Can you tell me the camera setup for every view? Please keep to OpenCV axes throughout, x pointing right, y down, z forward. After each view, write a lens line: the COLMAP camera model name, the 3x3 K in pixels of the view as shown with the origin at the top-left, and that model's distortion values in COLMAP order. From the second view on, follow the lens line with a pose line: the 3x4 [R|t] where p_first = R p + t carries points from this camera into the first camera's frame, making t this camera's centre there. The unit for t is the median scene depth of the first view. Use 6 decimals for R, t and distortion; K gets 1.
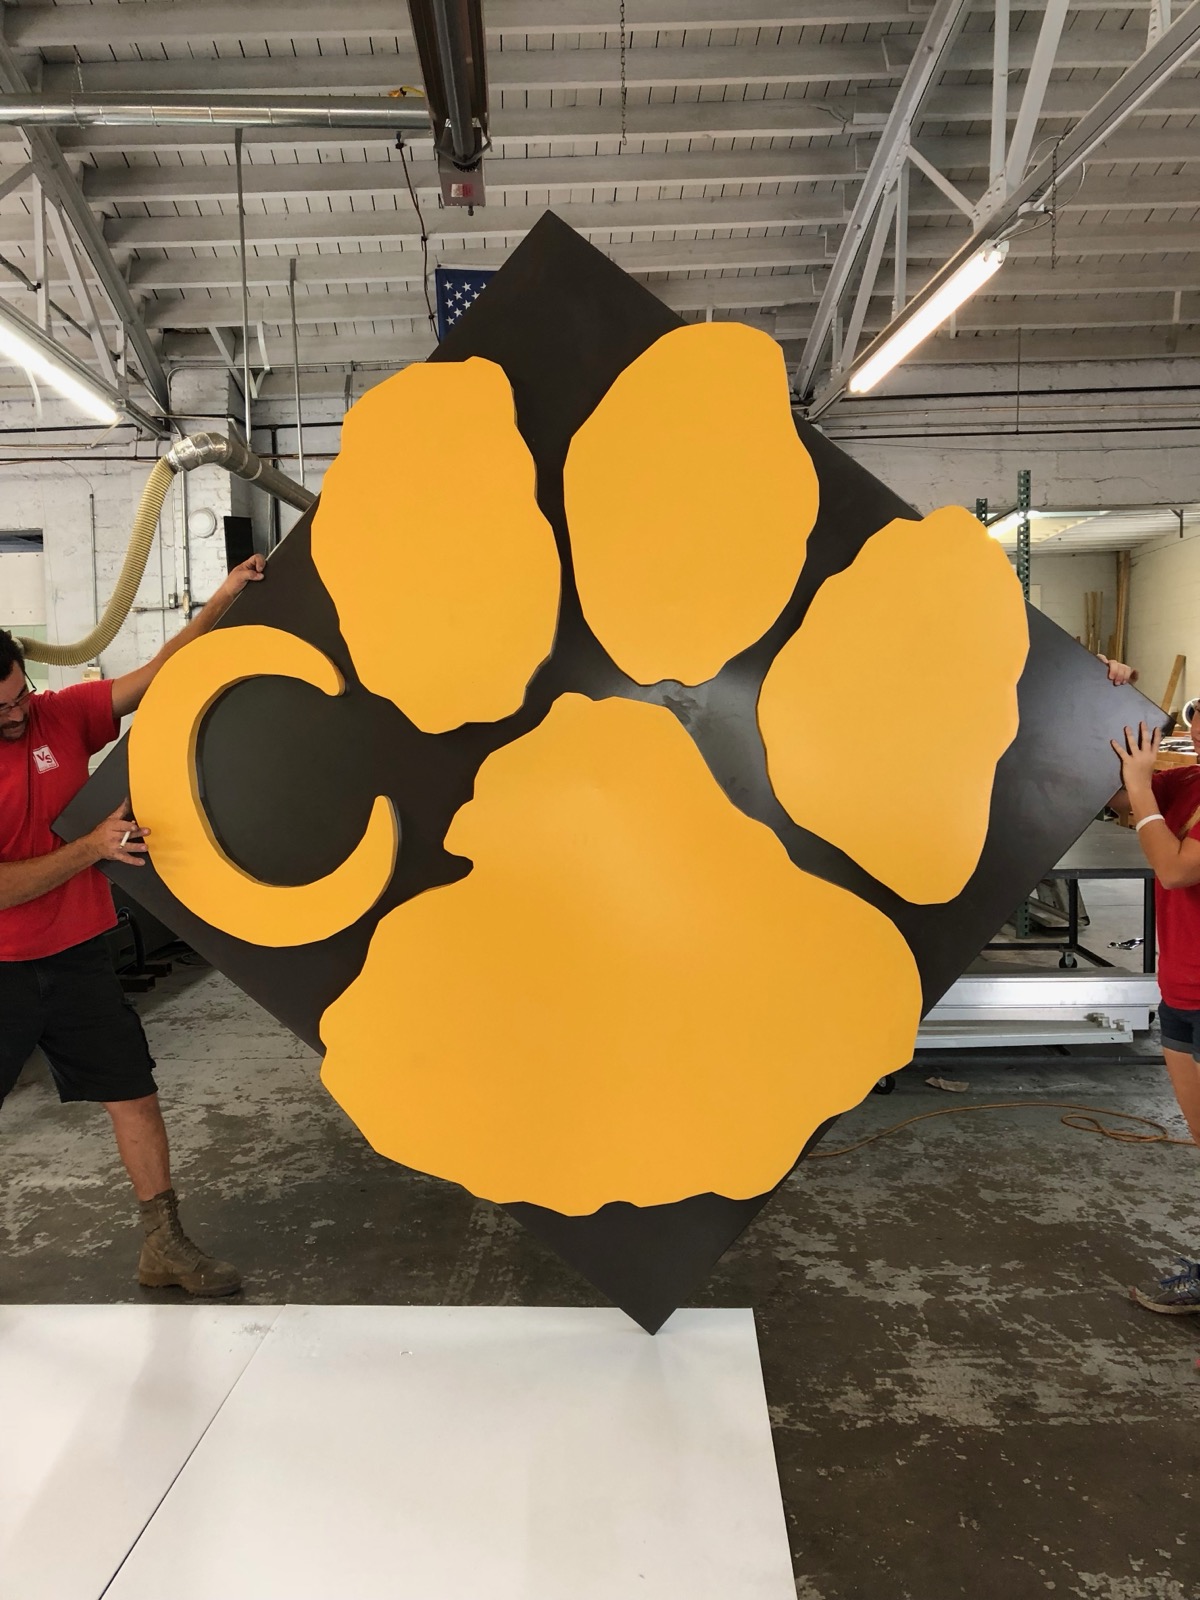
lens RADIAL K [[1320.9, 0, 598.1], [0, 1320.9, 809.5], [0, 0, 1]] dist [0.072755, 0.006558]
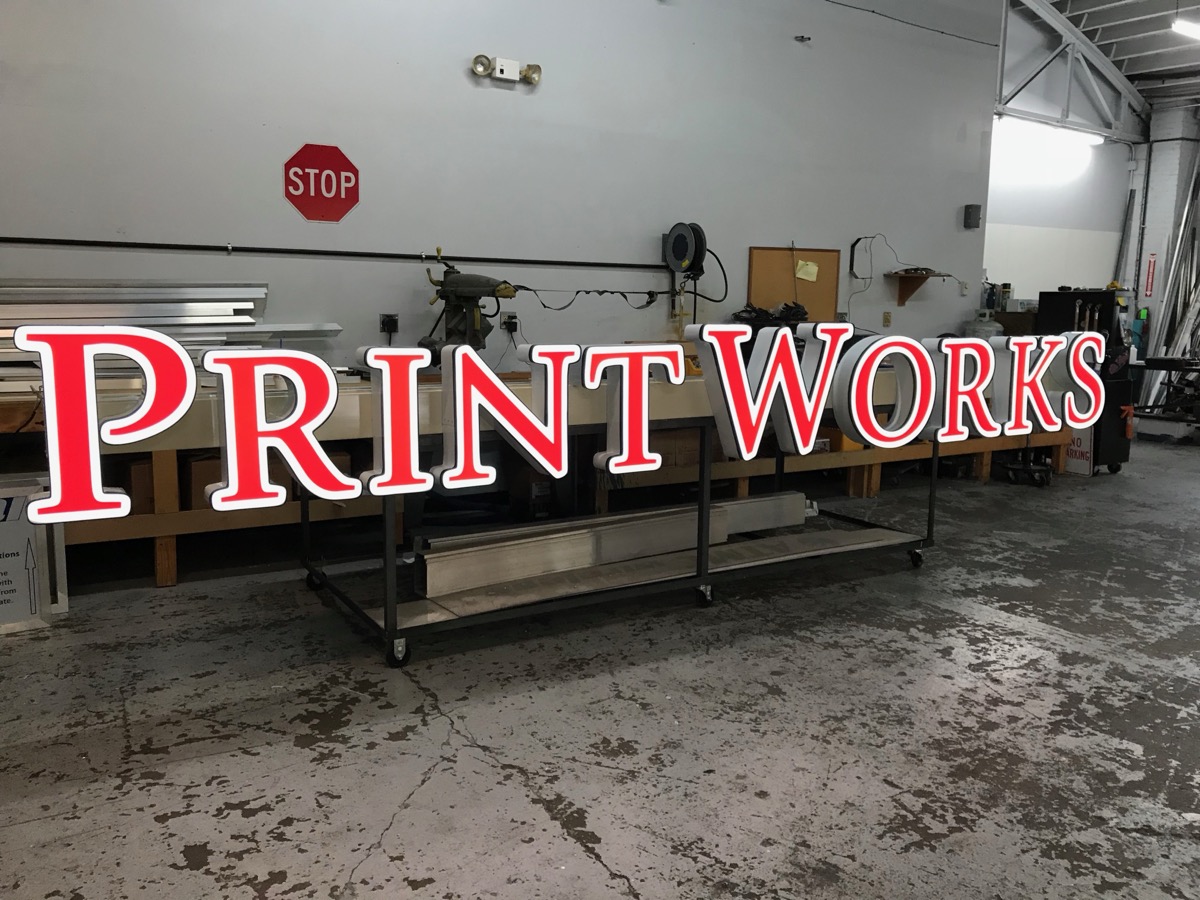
lens RADIAL K [[989.4, 0, 601.5], [0, 989.4, 447.5], [0, 0, 1]] dist [0.004746, -0.002083]
pose [[-0.562673, -0.124903, 0.817189, -0.048203], [0.051949, 0.981224, 0.185745, -0.097812], [-0.825045, 0.146966, -0.545620, 1.715859]]
